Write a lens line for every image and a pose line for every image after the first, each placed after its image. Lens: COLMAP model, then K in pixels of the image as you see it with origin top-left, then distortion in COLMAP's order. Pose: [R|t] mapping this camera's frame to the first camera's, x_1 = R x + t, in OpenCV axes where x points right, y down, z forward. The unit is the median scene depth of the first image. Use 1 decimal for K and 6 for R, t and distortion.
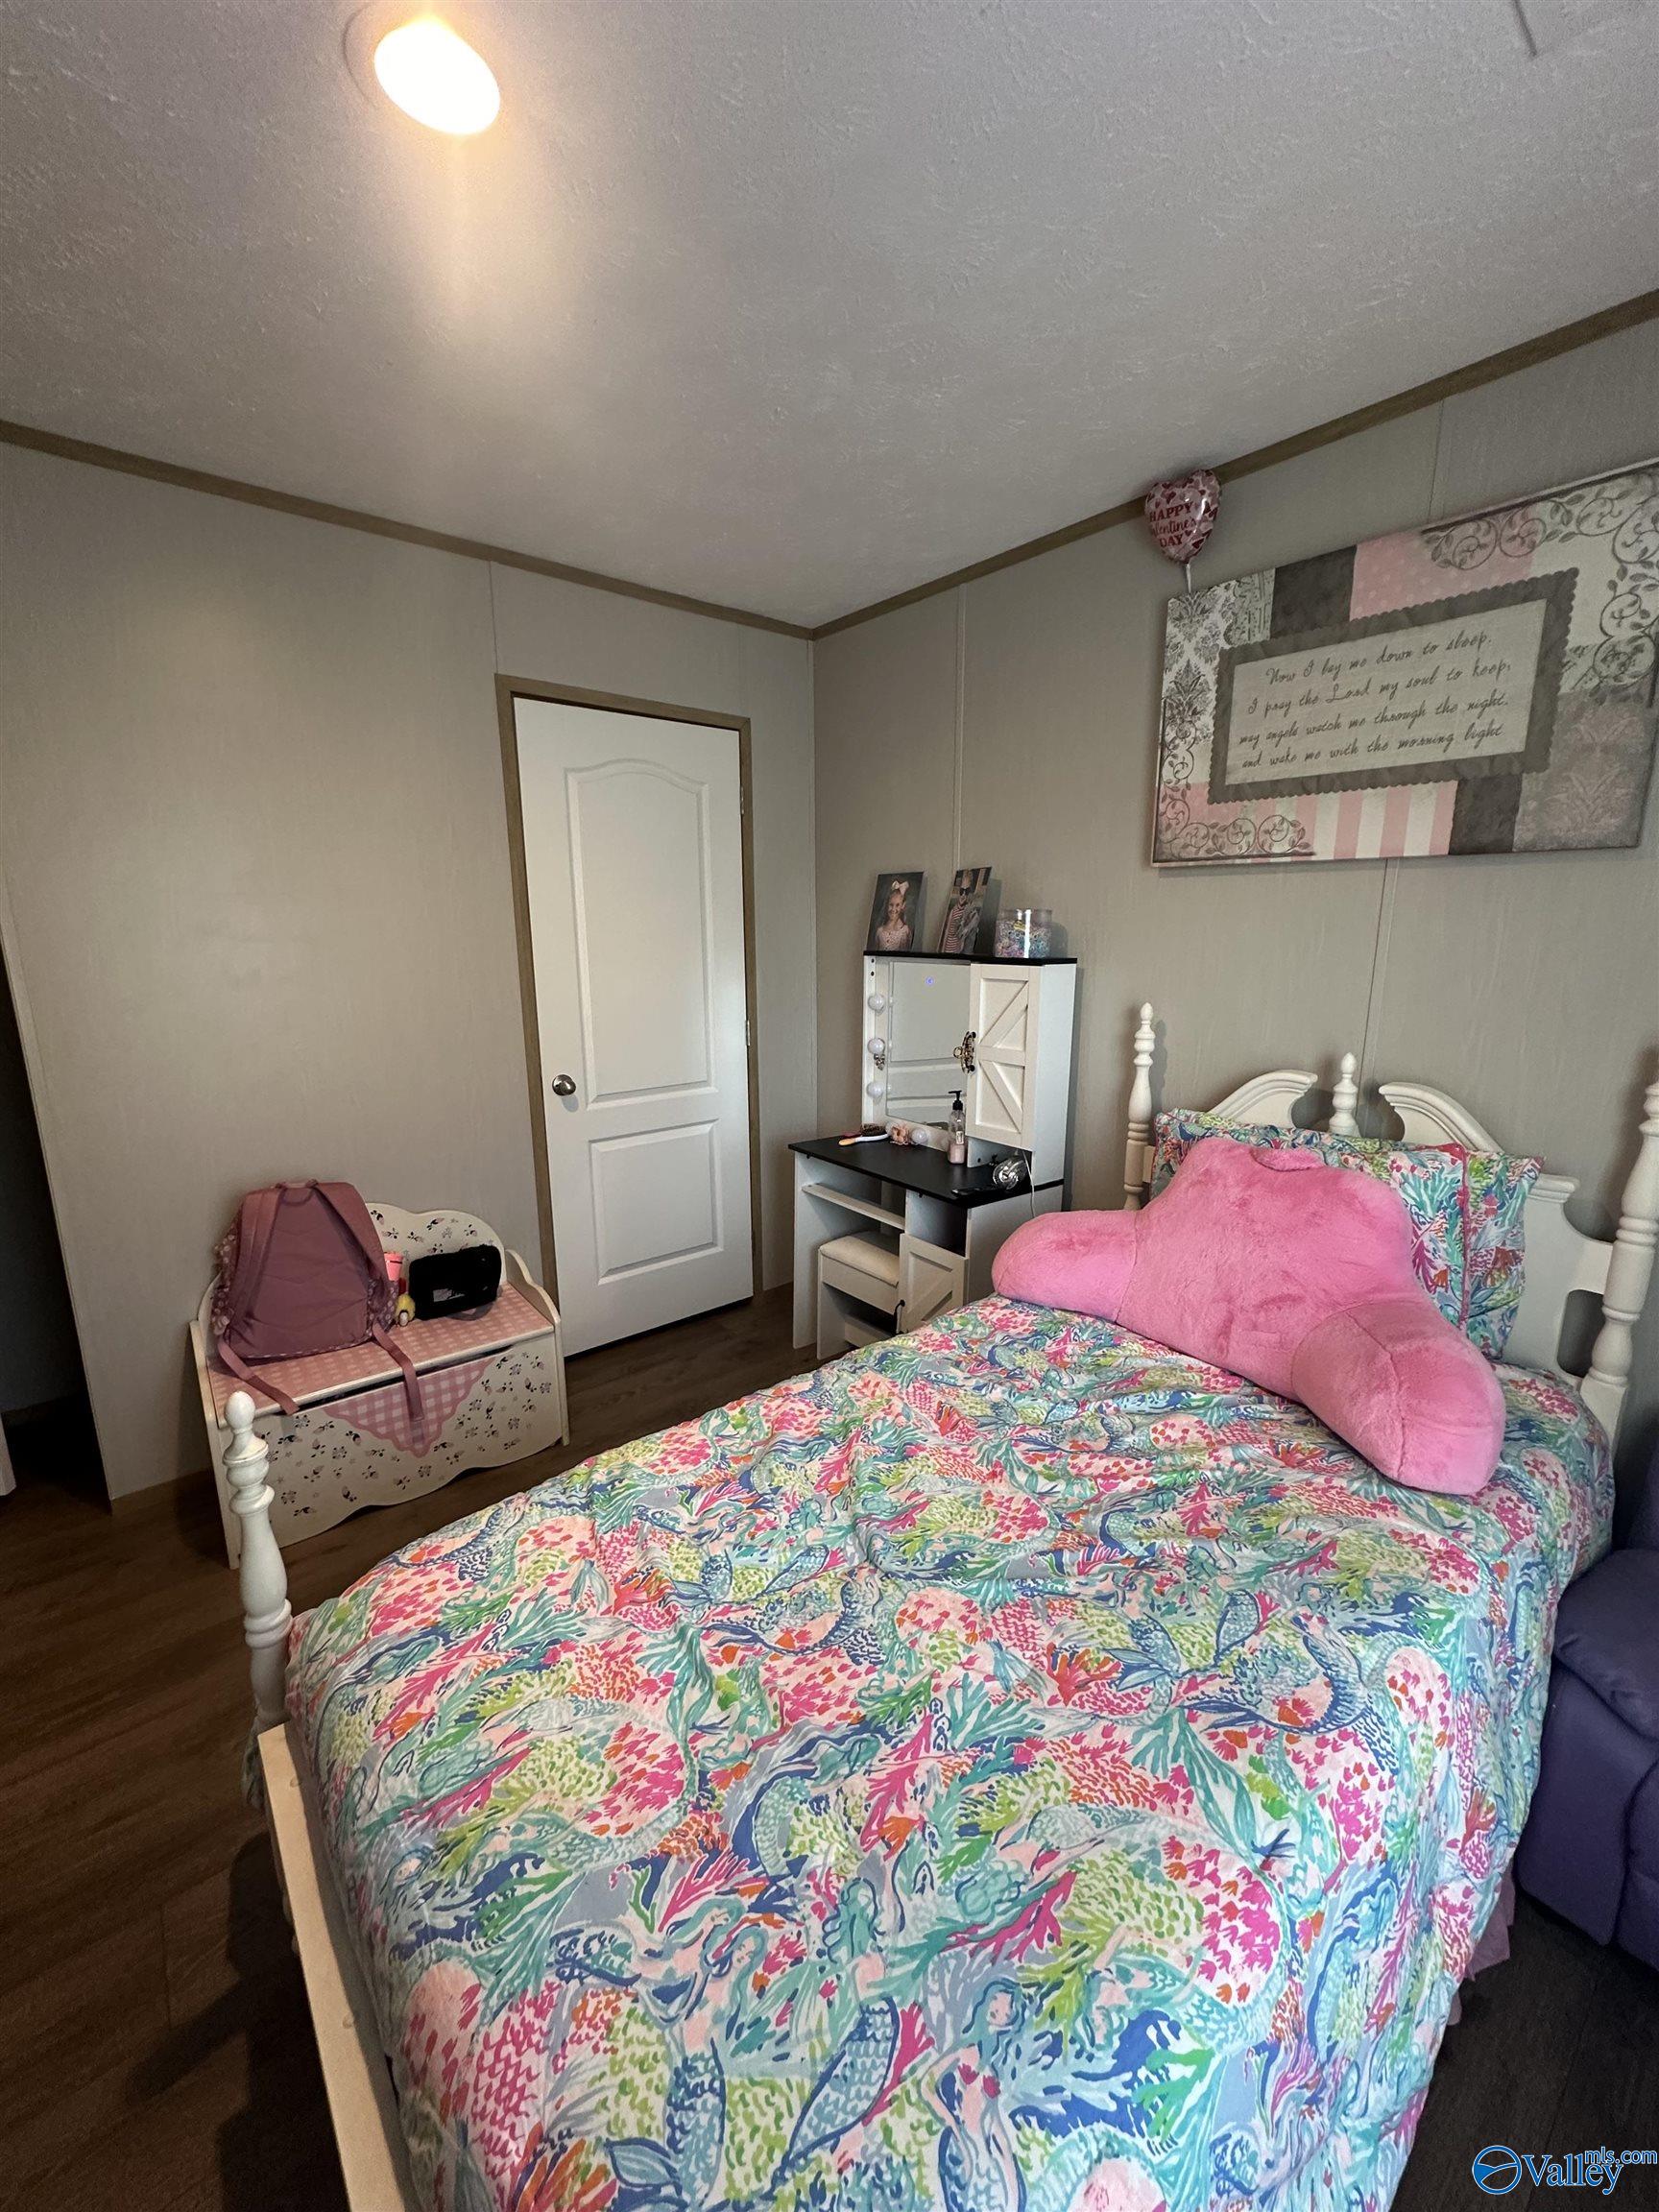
lens RADIAL K [[883.5, 0, 829.5], [0, 883.5, 1106.0], [0, 0, 1]] dist [-0.001465, 0.000730]
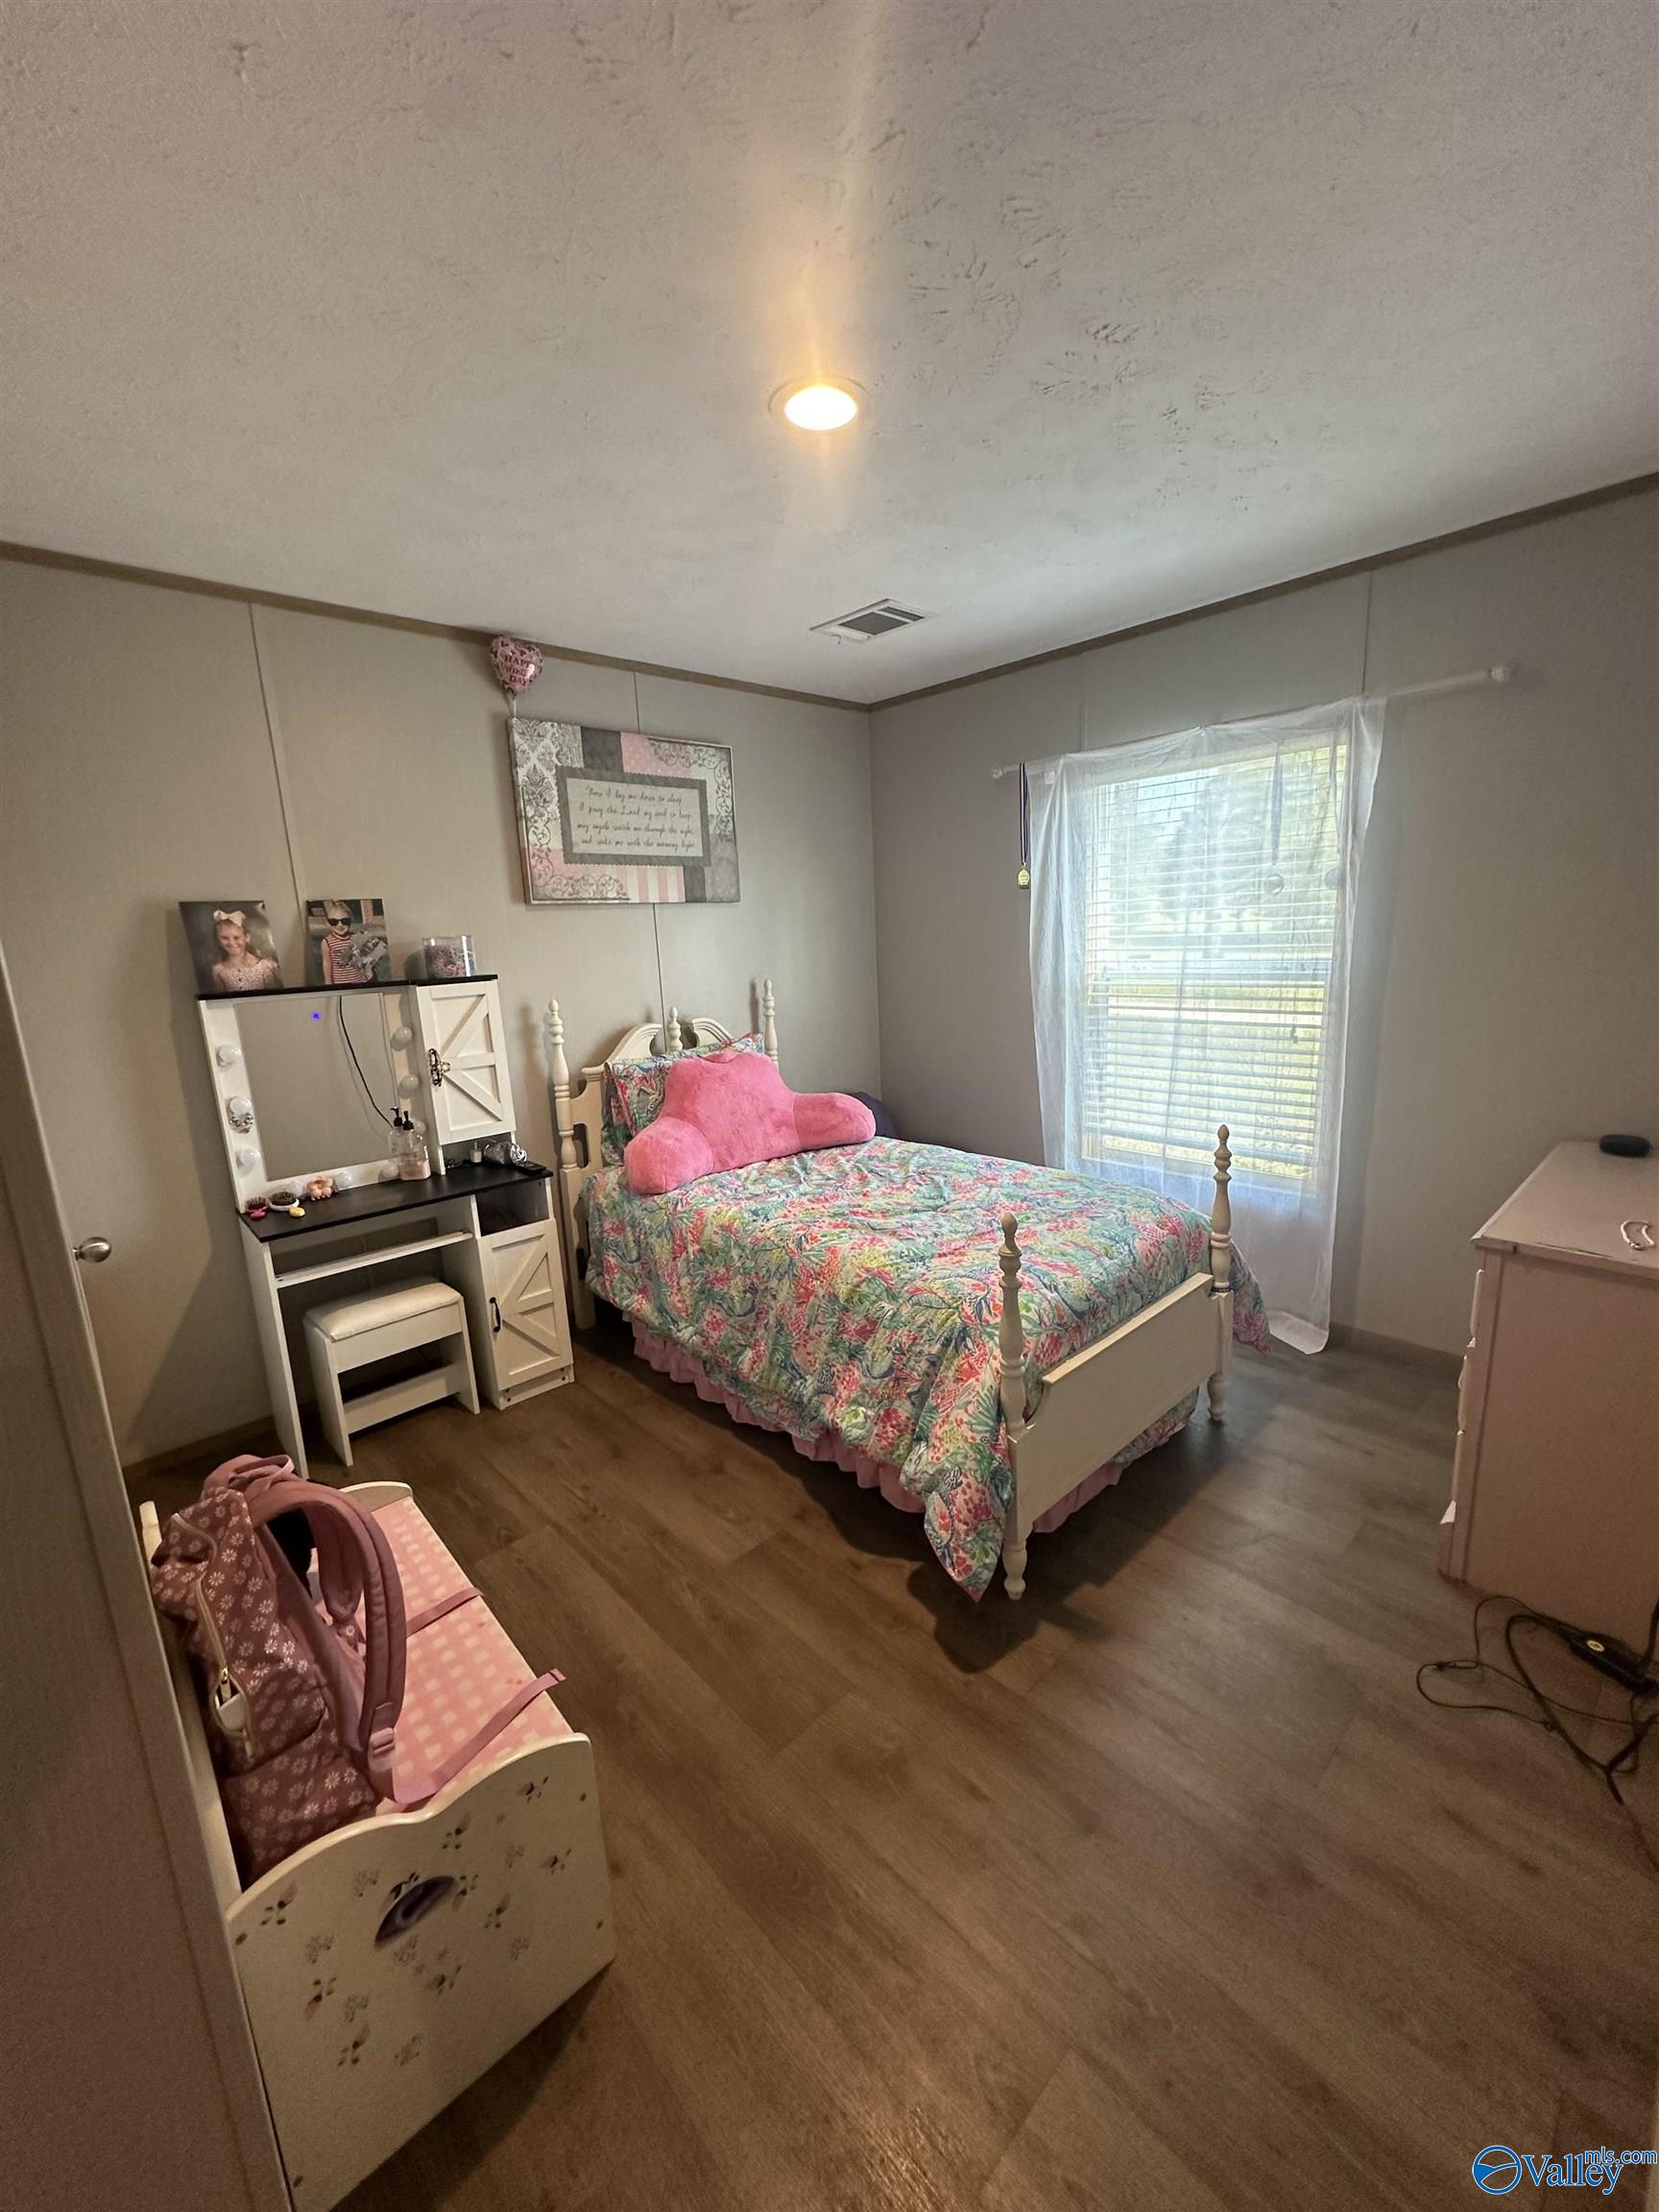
lens RADIAL K [[883.5, 0, 829.5], [0, 883.5, 1106.0], [0, 0, 1]] dist [-0.001465, 0.000730]
pose [[-0.064224, -0.196786, 0.978341, -1.252192], [0.247347, 0.946634, 0.206646, -0.159358], [-0.966796, 0.255261, -0.012123, 0.734643]]
